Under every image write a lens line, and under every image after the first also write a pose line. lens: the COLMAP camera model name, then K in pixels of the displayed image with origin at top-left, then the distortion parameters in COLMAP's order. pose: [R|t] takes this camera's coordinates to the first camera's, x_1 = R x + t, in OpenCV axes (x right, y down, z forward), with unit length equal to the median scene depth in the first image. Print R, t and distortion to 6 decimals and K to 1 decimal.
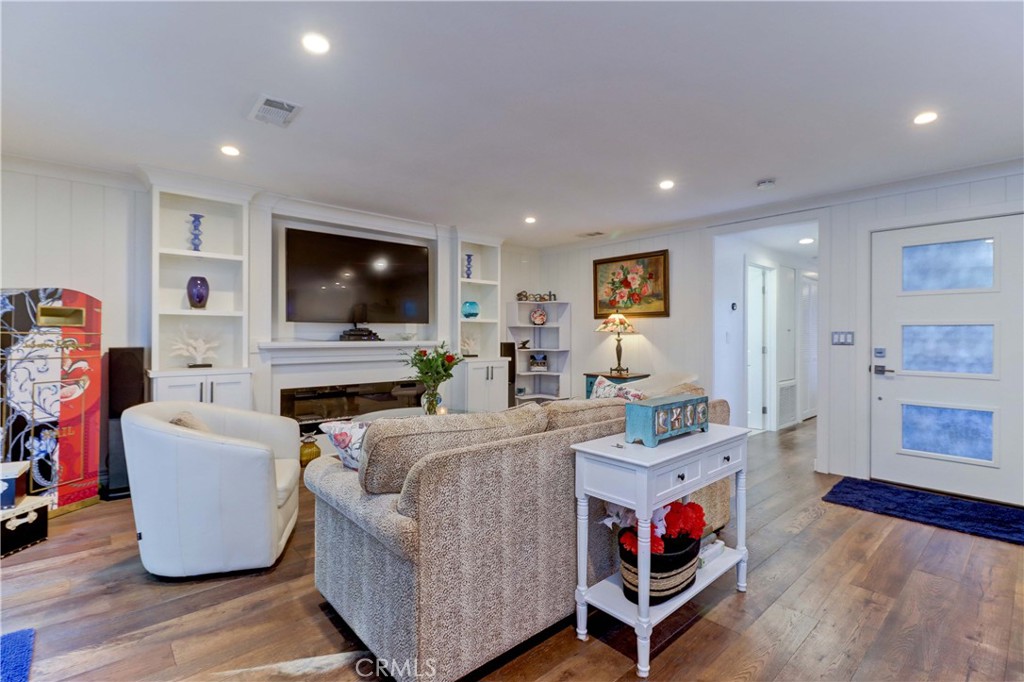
lens RADIAL K [[471.0, 0, 512.8], [0, 471.0, 335.1], [0, 0, 1]] dist [0.024512, -0.017823]
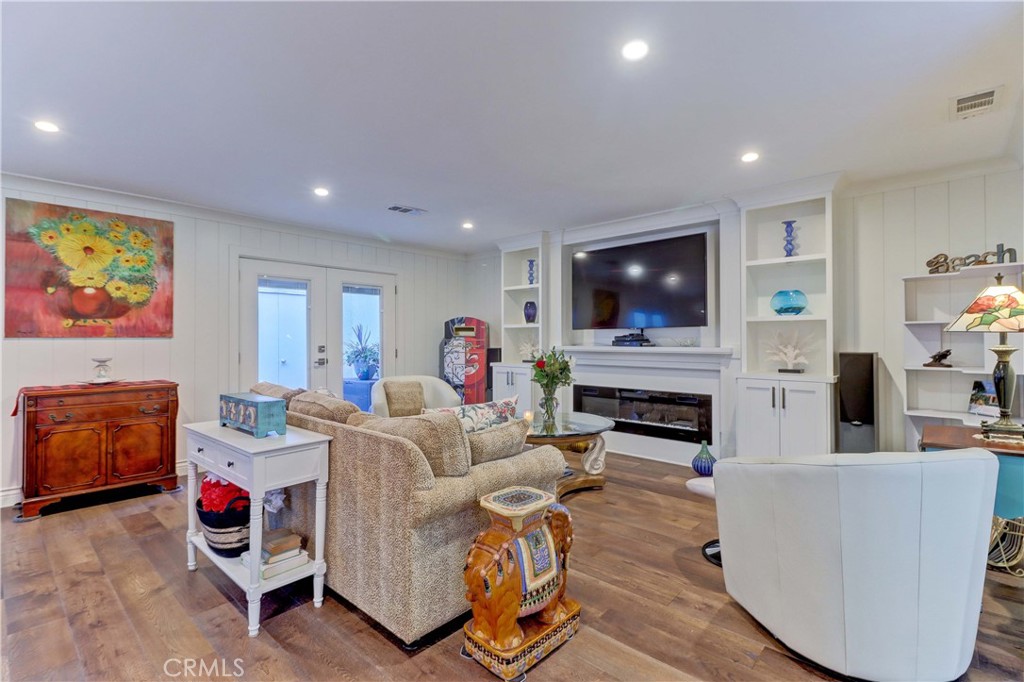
lens RADIAL K [[471.0, 0, 512.8], [0, 471.0, 335.1], [0, 0, 1]] dist [0.024512, -0.017823]
pose [[0.106619, -0.015169, -0.994184, 1.001487], [0.000661, 0.999884, -0.015185, 0.005752], [0.994300, 0.000962, 0.106616, 0.984852]]
